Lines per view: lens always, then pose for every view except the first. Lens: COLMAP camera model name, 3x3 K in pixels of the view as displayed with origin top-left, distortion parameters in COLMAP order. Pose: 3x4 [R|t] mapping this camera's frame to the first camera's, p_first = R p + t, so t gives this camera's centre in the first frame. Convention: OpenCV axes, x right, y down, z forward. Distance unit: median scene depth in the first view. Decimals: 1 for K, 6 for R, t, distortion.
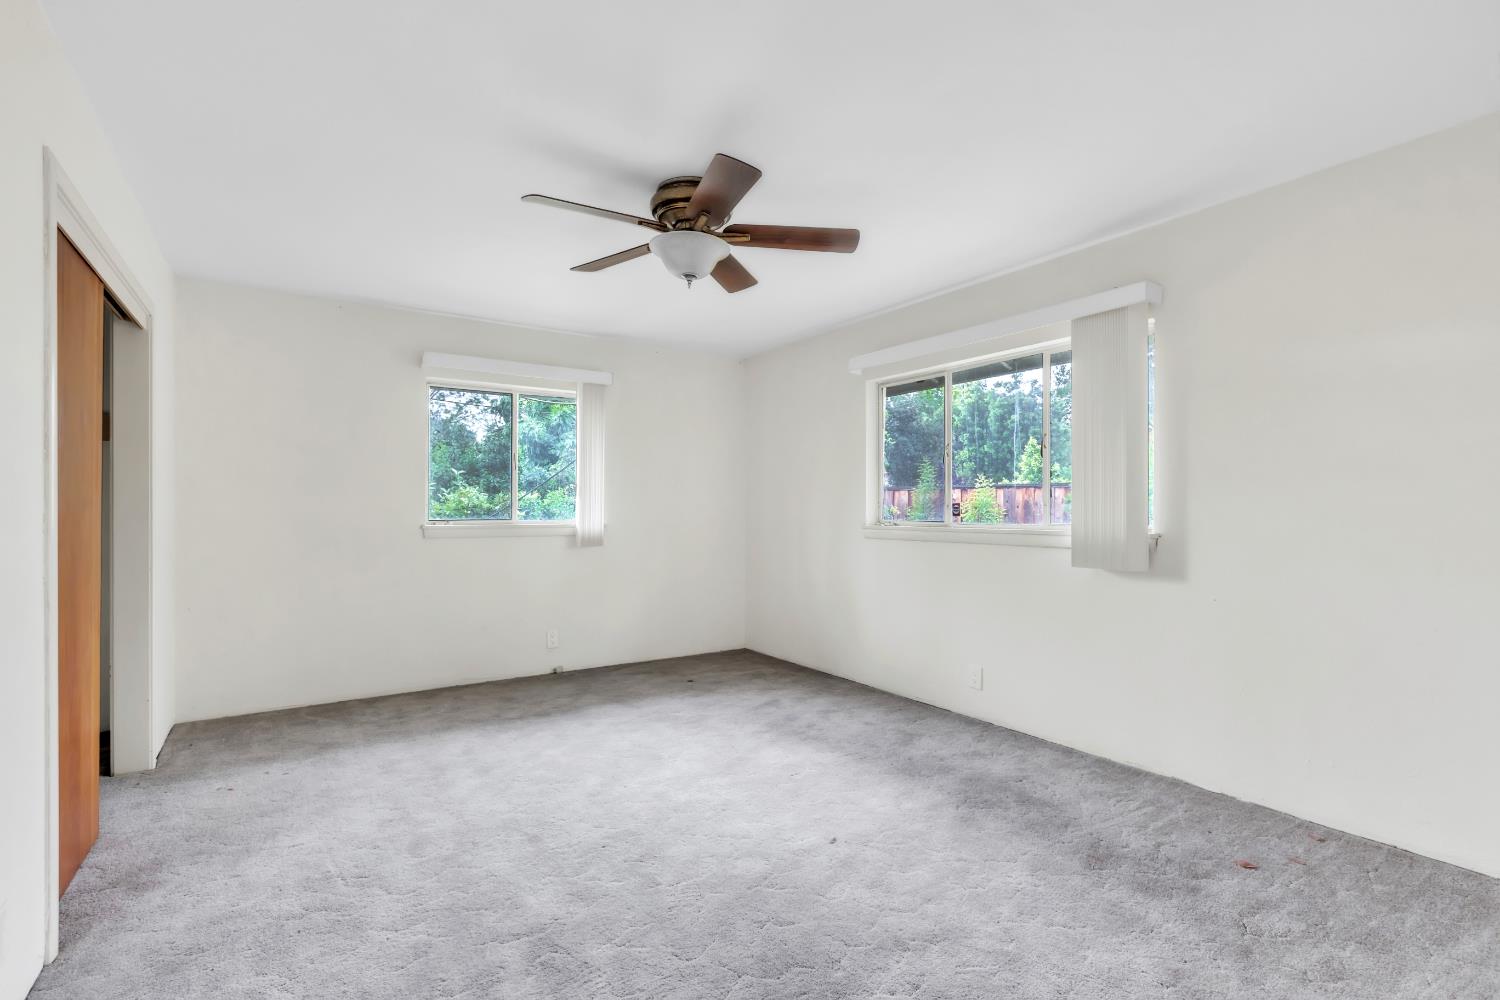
lens RADIAL K [[696.5, 0, 746.6], [0, 696.5, 511.5], [0, 0, 1]] dist [0.000668, -0.000542]
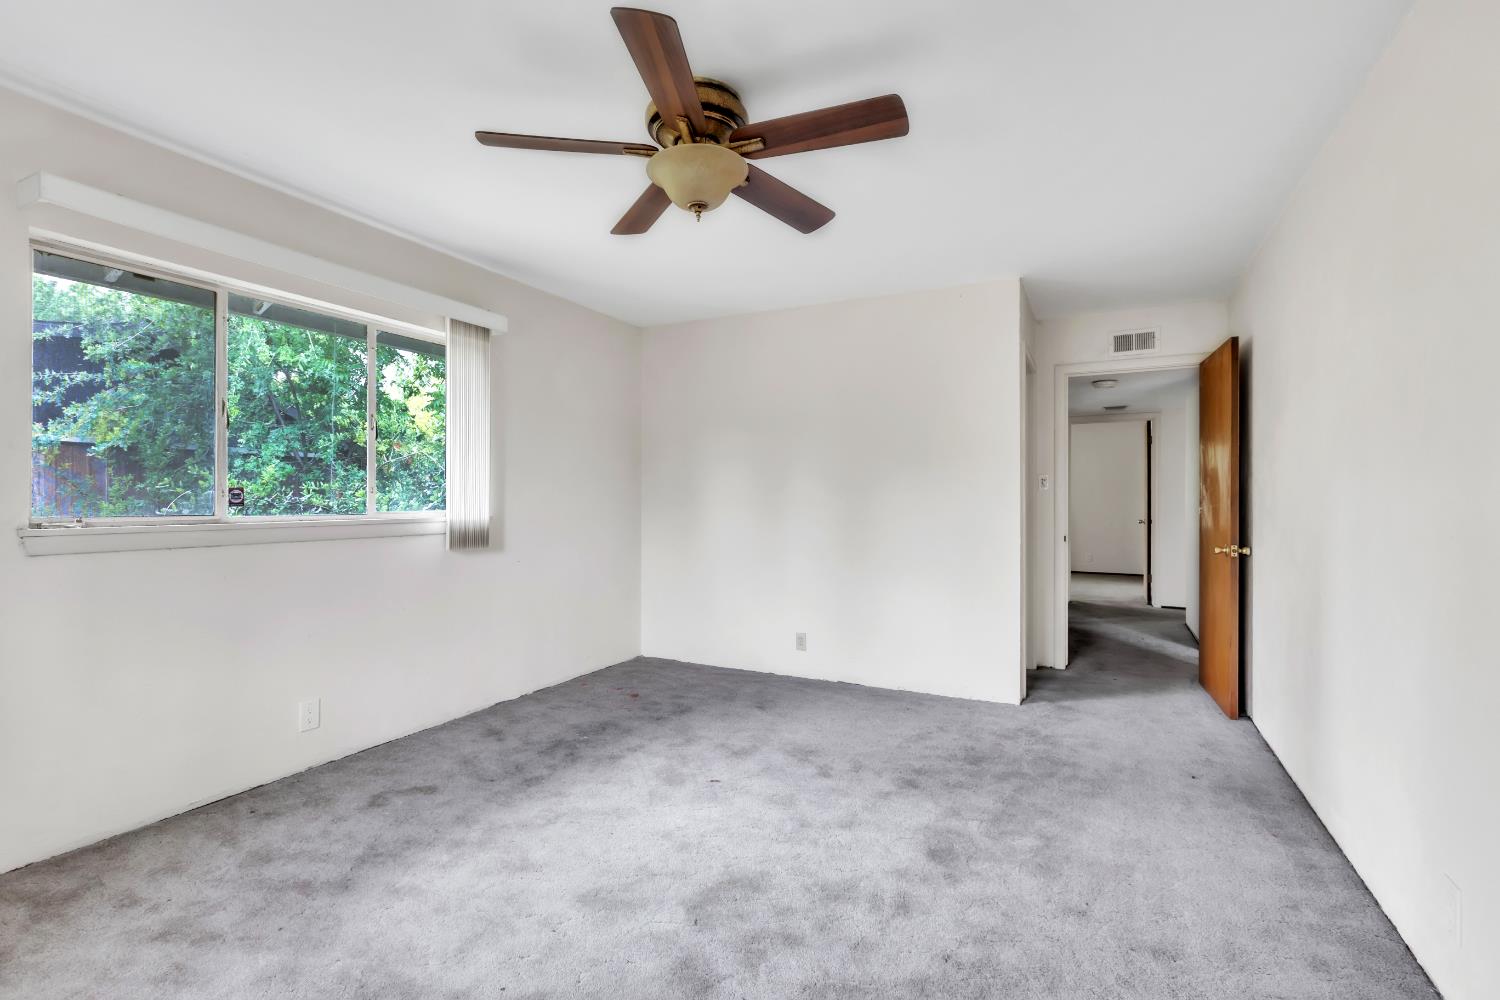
lens RADIAL K [[696.5, 0, 746.6], [0, 696.5, 495.1], [0, 0, 1]] dist [0.000668, -0.000542]
pose [[-0.501112, 0.000008, 0.865382, -0.642514], [-0.002109, 0.999997, -0.001230, -0.005131], [-0.865380, -0.002441, -0.501111, 1.078290]]
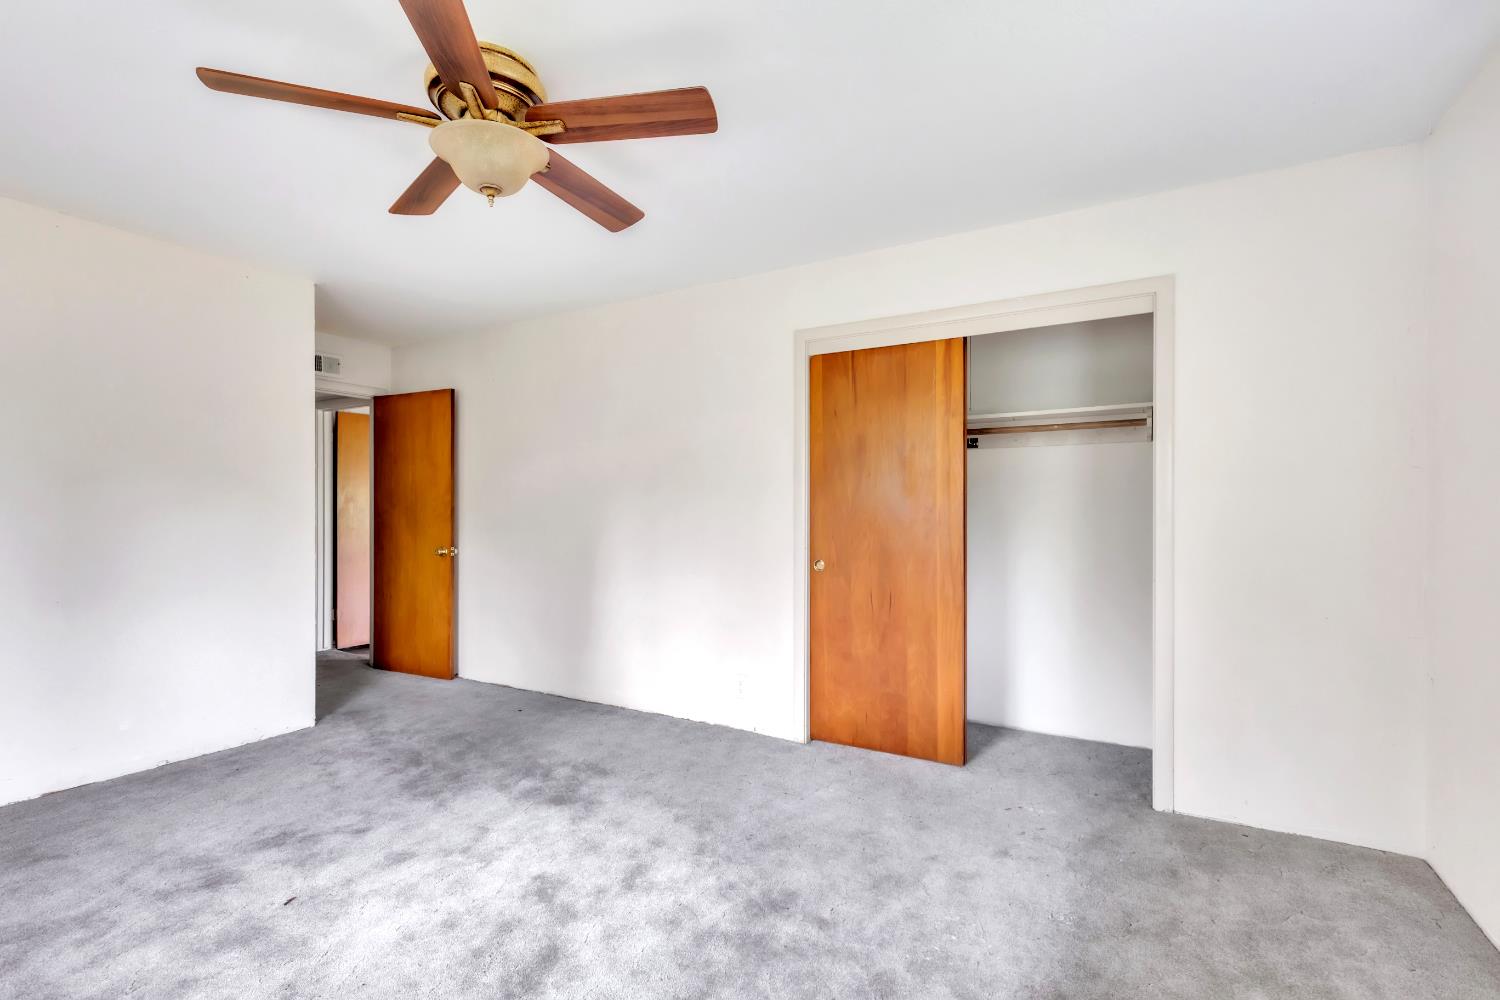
lens RADIAL K [[696.5, 0, 749.0], [0, 696.5, 504.8], [0, 0, 1]] dist [0.000668, -0.000542]
pose [[-0.887474, -0.005819, -0.460821, 0.015099], [-0.001851, 0.999957, -0.009063, -0.003676], [0.460854, -0.007190, -0.887447, 1.411281]]
